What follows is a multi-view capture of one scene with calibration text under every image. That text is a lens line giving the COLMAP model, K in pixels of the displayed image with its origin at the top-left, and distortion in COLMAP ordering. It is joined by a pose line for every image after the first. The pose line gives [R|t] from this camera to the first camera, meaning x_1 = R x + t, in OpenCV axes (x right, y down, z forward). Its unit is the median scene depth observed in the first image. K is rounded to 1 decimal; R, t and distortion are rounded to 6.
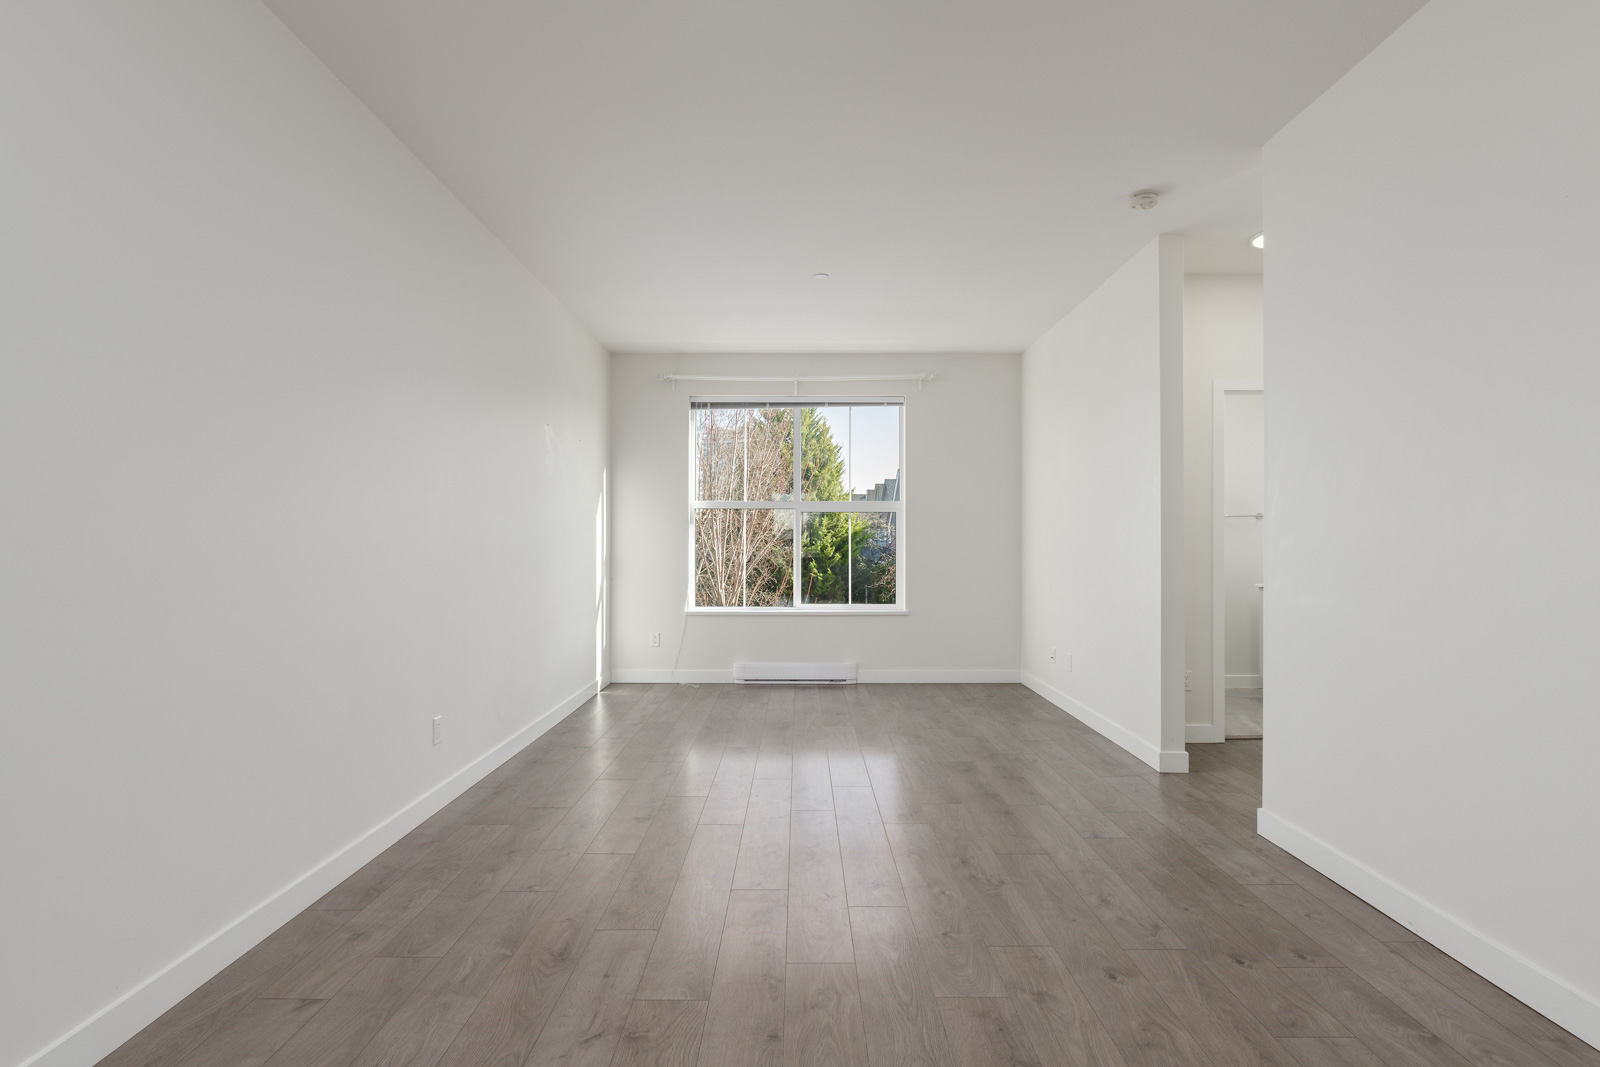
lens RADIAL K [[821.8, 0, 801.3], [0, 821.8, 540.5], [0, 0, 1]] dist [-0.000298, 0.000611]
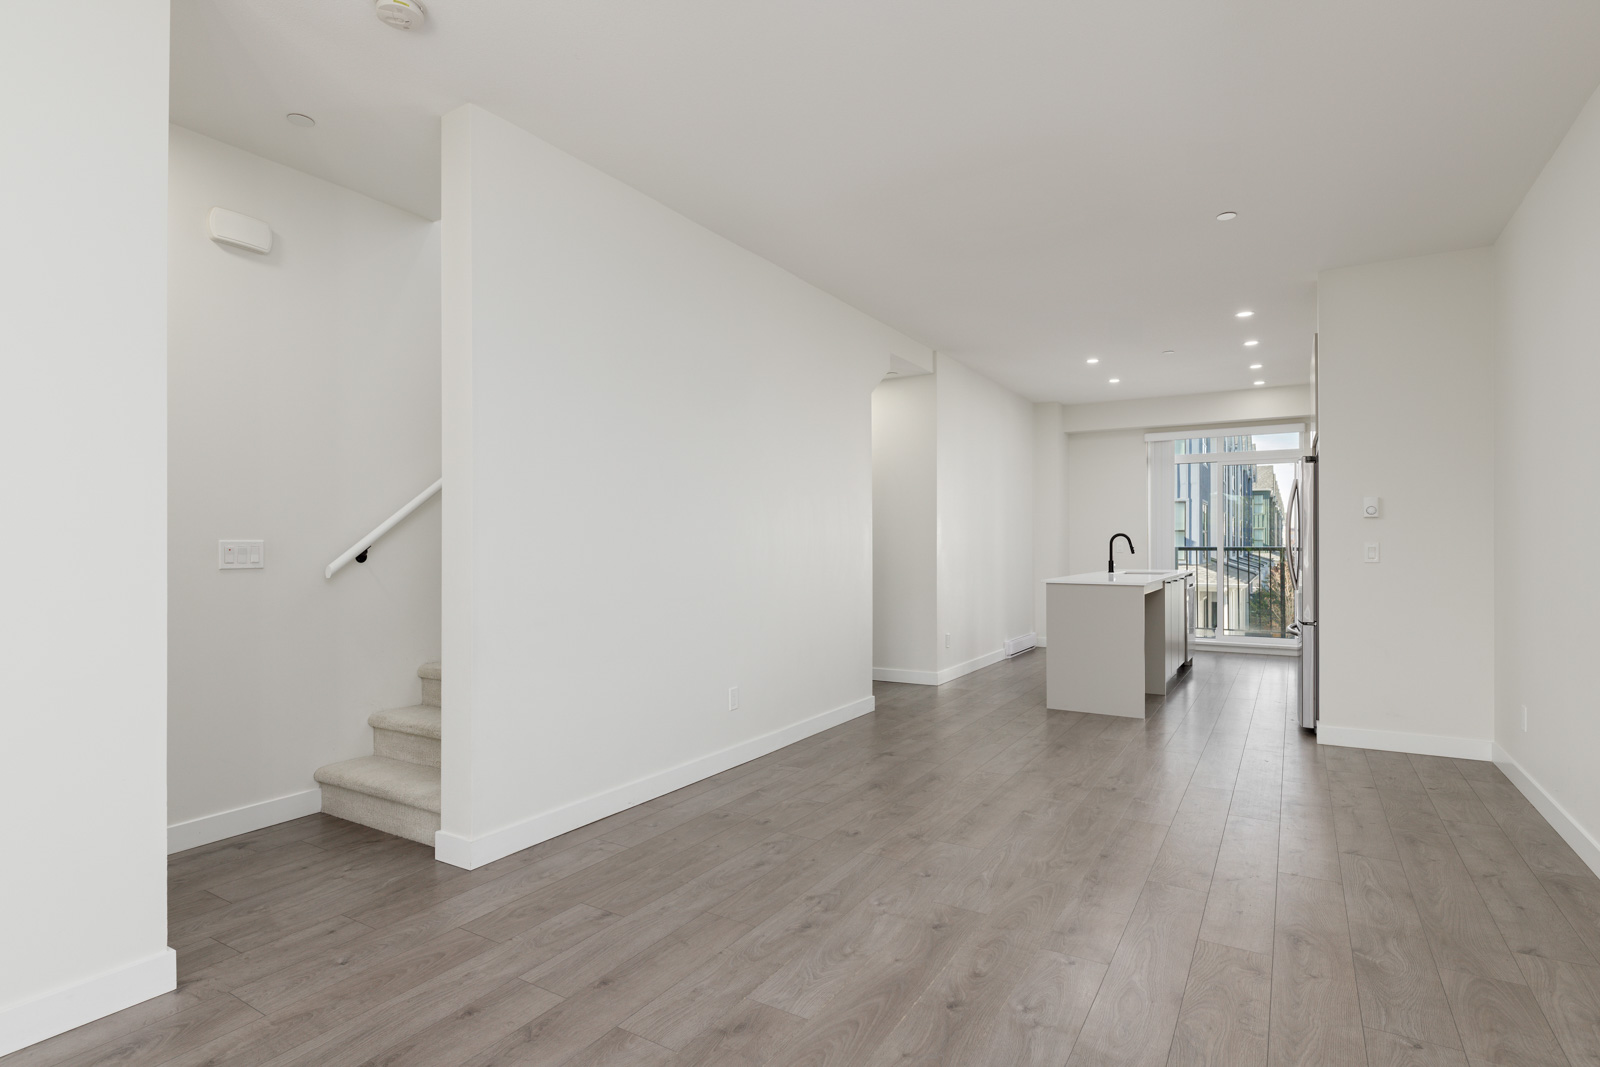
lens RADIAL K [[821.8, 0, 799.0], [0, 821.8, 526.4], [0, 0, 1]] dist [-0.000298, 0.000611]
pose [[-0.856192, 0.011747, 0.516525, -0.255930], [-0.002154, 0.999652, -0.026304, 0.009396], [-0.516654, -0.023633, -0.855868, 1.923910]]
